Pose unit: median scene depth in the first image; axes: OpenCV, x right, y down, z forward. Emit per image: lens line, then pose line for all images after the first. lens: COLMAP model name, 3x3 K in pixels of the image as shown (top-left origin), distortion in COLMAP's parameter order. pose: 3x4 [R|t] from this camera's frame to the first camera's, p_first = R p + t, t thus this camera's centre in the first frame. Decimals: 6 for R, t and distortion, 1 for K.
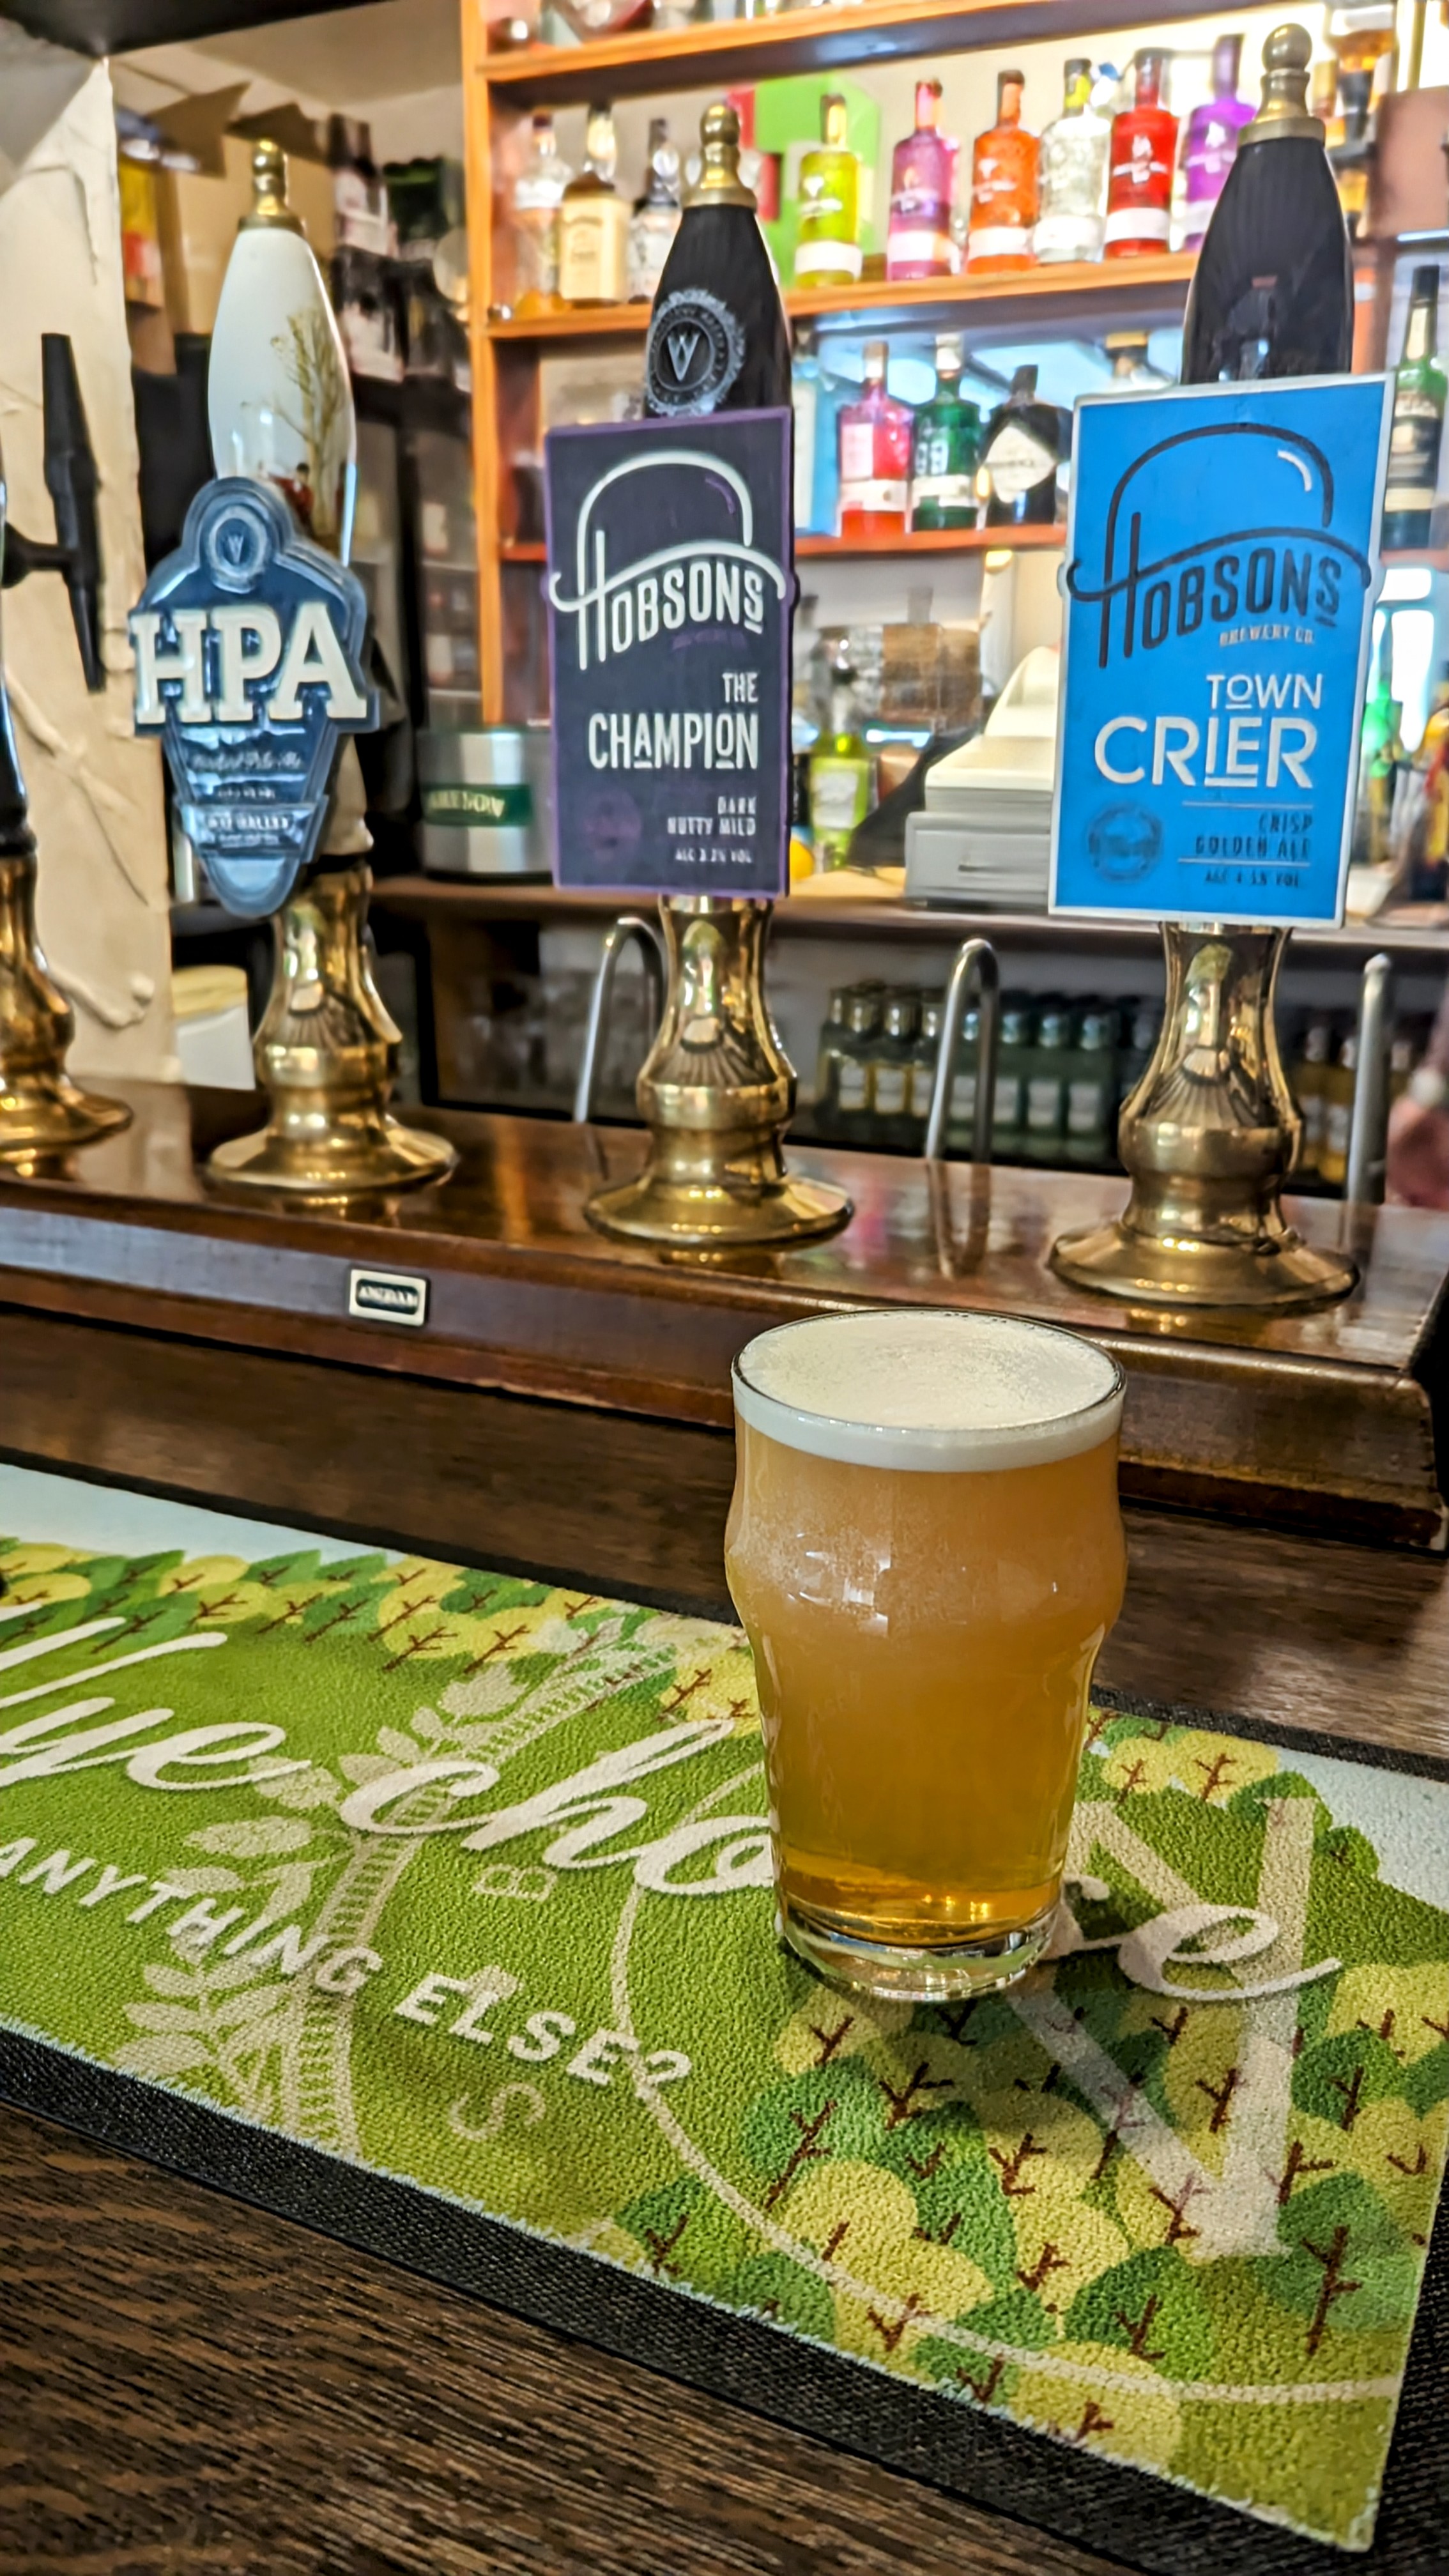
lens RADIAL K [[1881.6, 0, 706.3], [0, 1881.6, 1291.1], [0, 0, 1]] dist [0.052251, -0.000747]
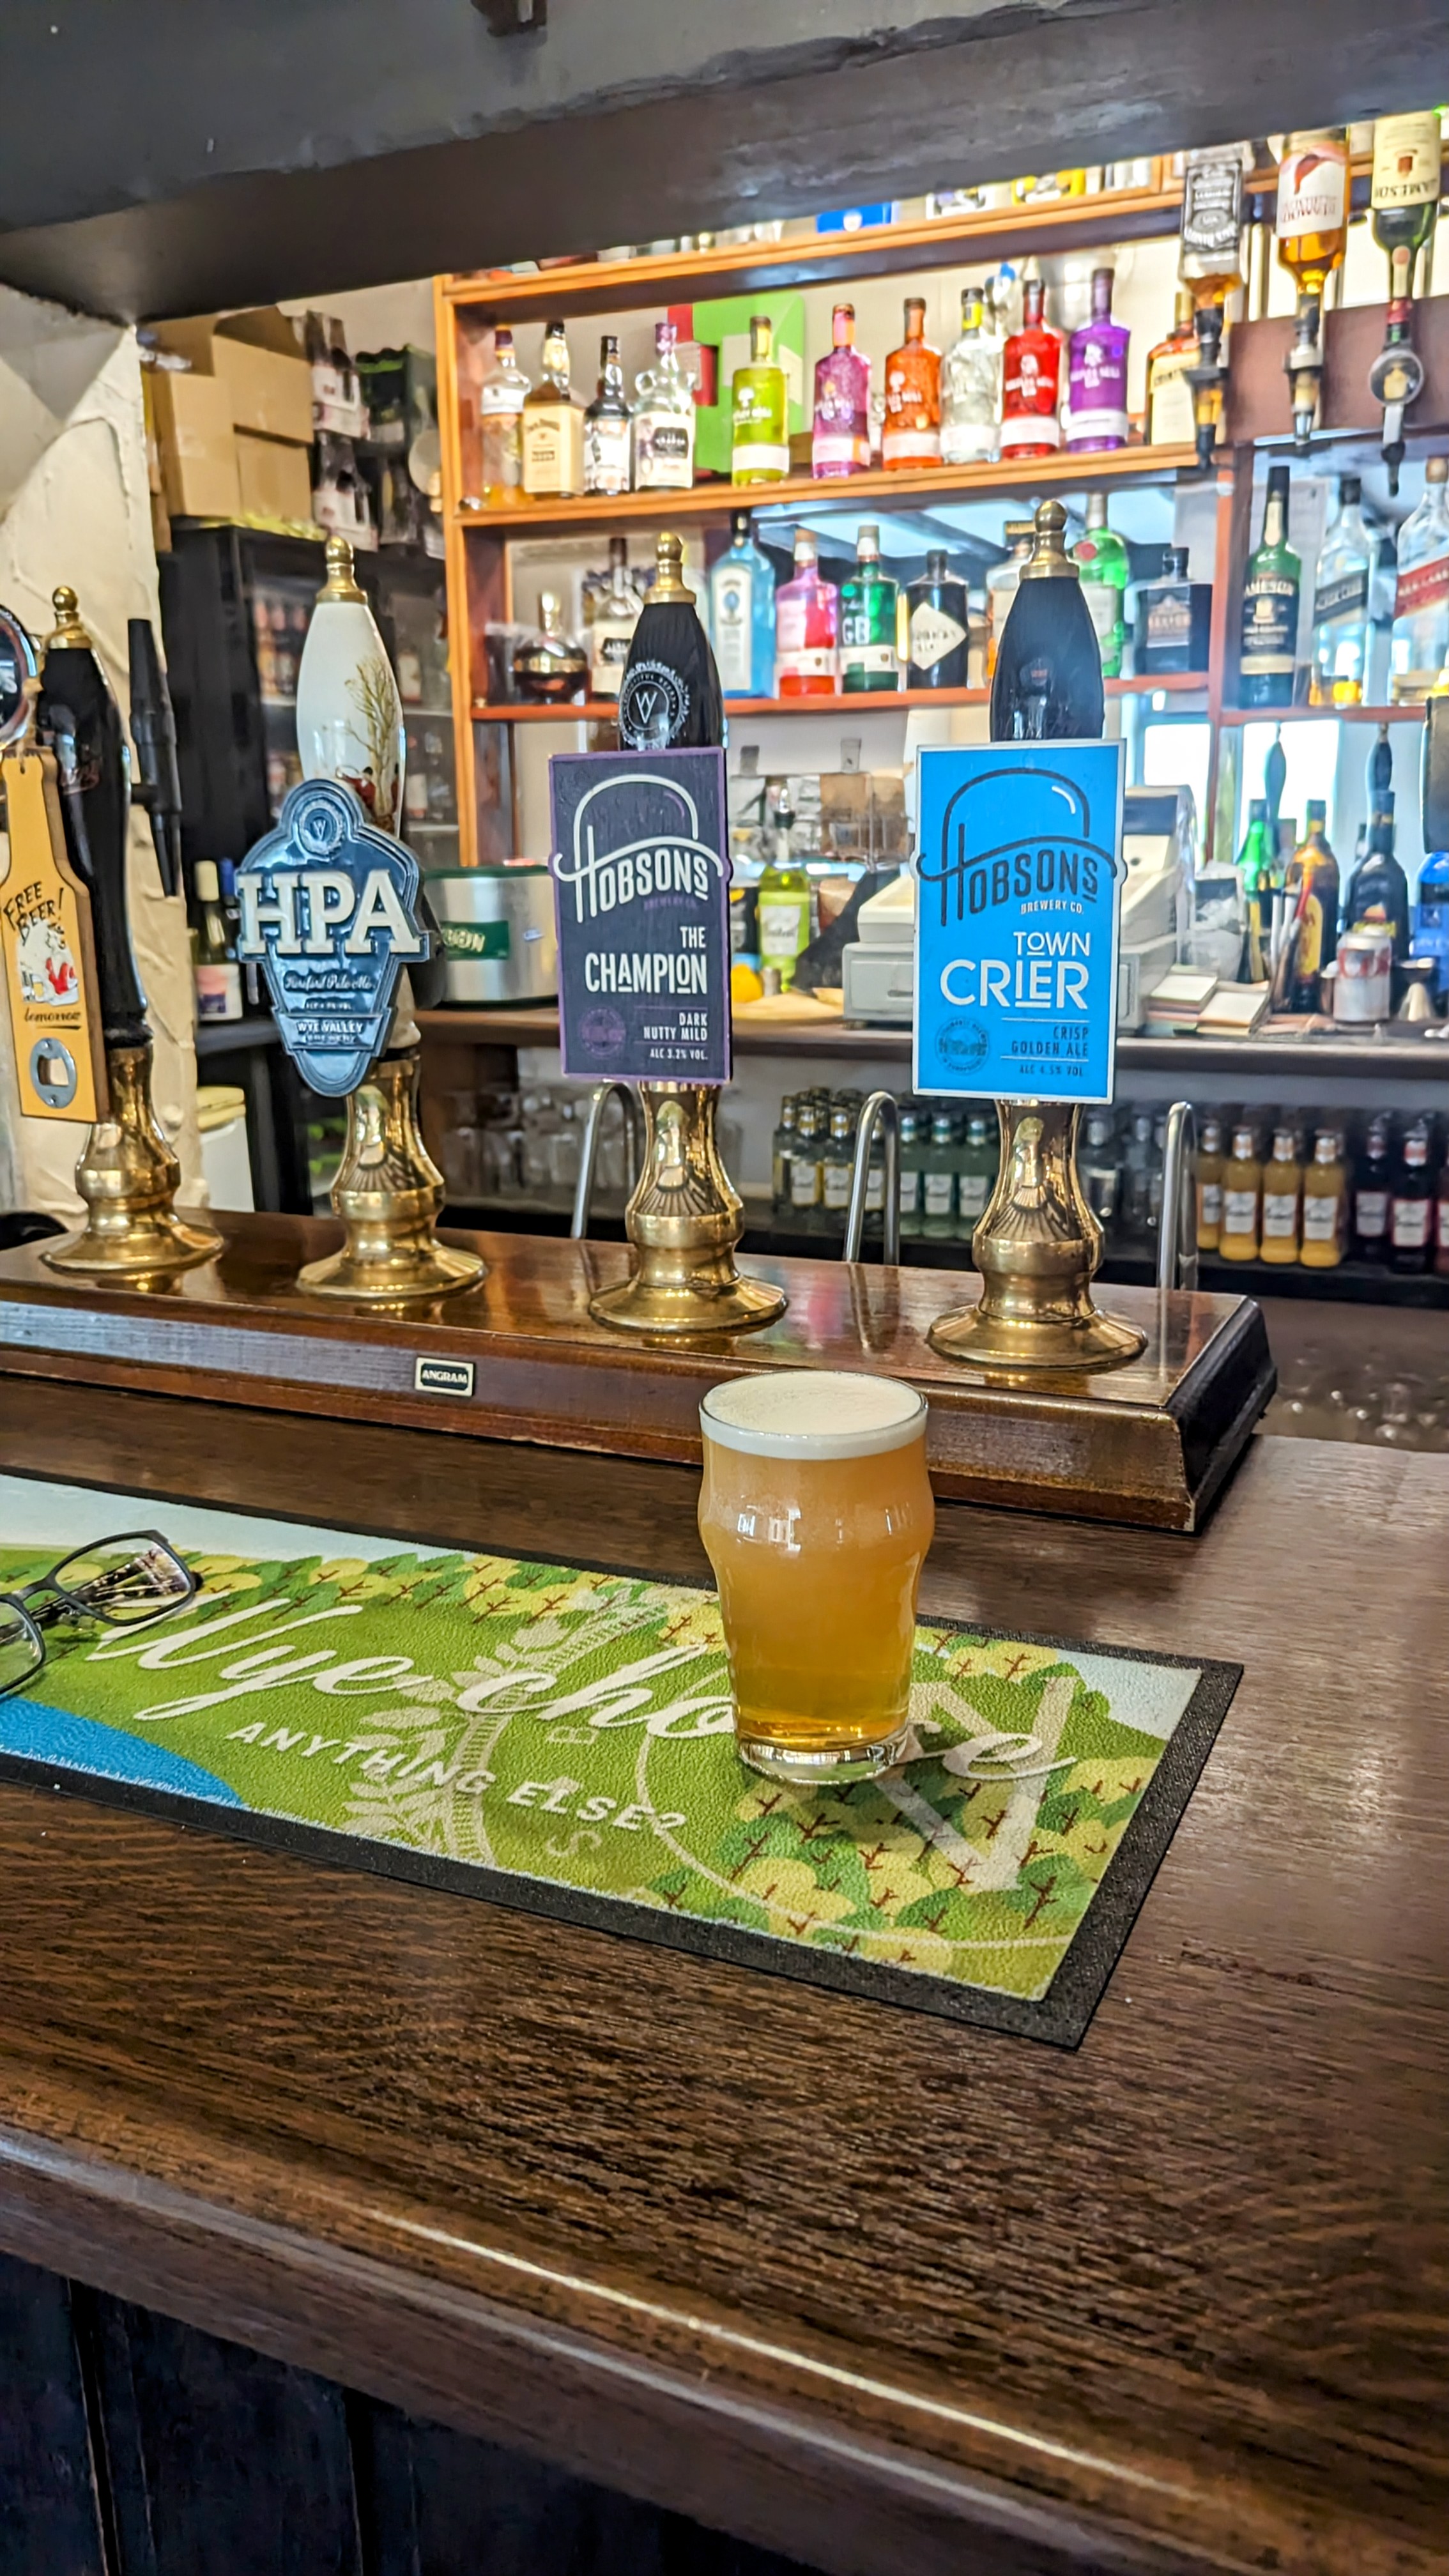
lens RADIAL K [[1881.6, 0, 704.8], [0, 1881.6, 1289.5], [0, 0, 1]] dist [0.052251, -0.000747]
pose [[0.999520, -0.025939, 0.016949, -0.004024], [0.026672, 0.998651, -0.044545, 0.005960], [-0.015771, 0.044975, 0.998864, -0.385311]]
